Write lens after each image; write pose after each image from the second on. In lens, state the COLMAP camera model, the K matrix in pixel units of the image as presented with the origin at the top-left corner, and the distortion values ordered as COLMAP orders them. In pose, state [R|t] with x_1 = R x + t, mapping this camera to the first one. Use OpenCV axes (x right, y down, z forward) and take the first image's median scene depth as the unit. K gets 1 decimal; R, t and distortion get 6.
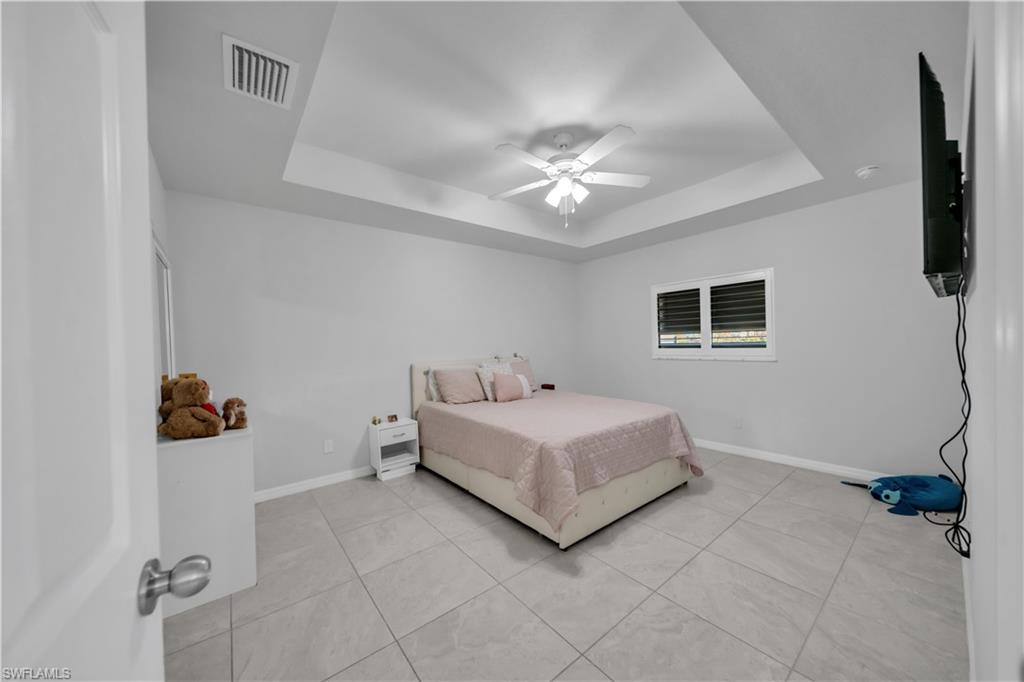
lens RADIAL K [[354.1, 0, 512.7], [0, 354.1, 346.8], [0, 0, 1]] dist [0.002205, -0.001324]
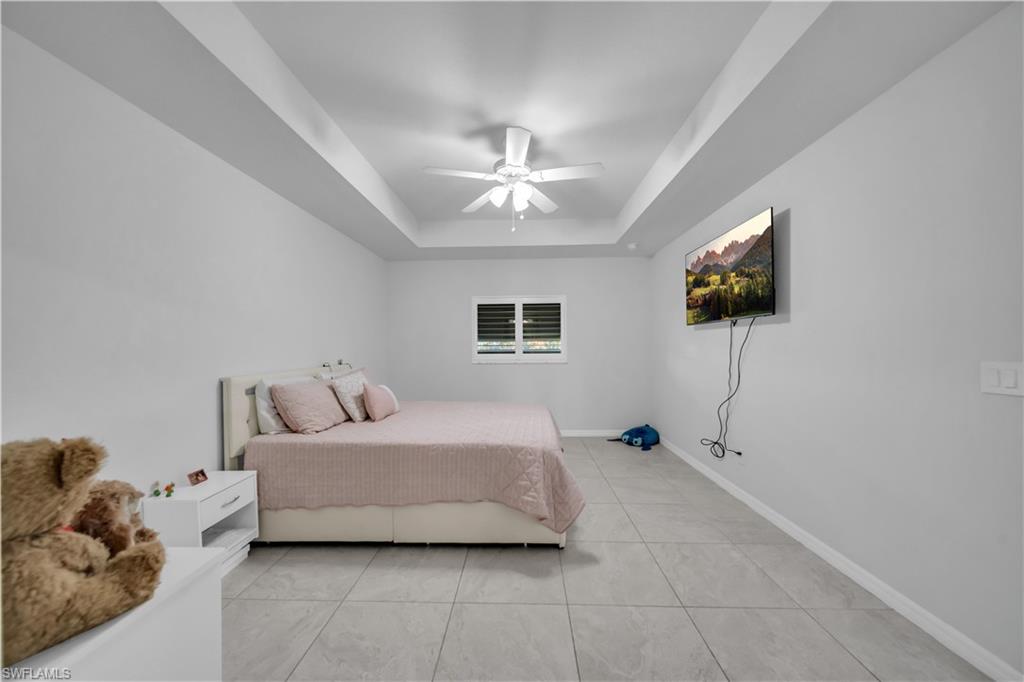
lens RADIAL K [[354.1, 0, 507.3], [0, 354.1, 346.6], [0, 0, 1]] dist [0.002205, -0.001324]
pose [[0.652477, 0.019669, 0.757553, -0.434126], [-0.002210, 0.999708, -0.024052, 0.009360], [-0.757805, 0.014019, 0.652330, 0.257672]]
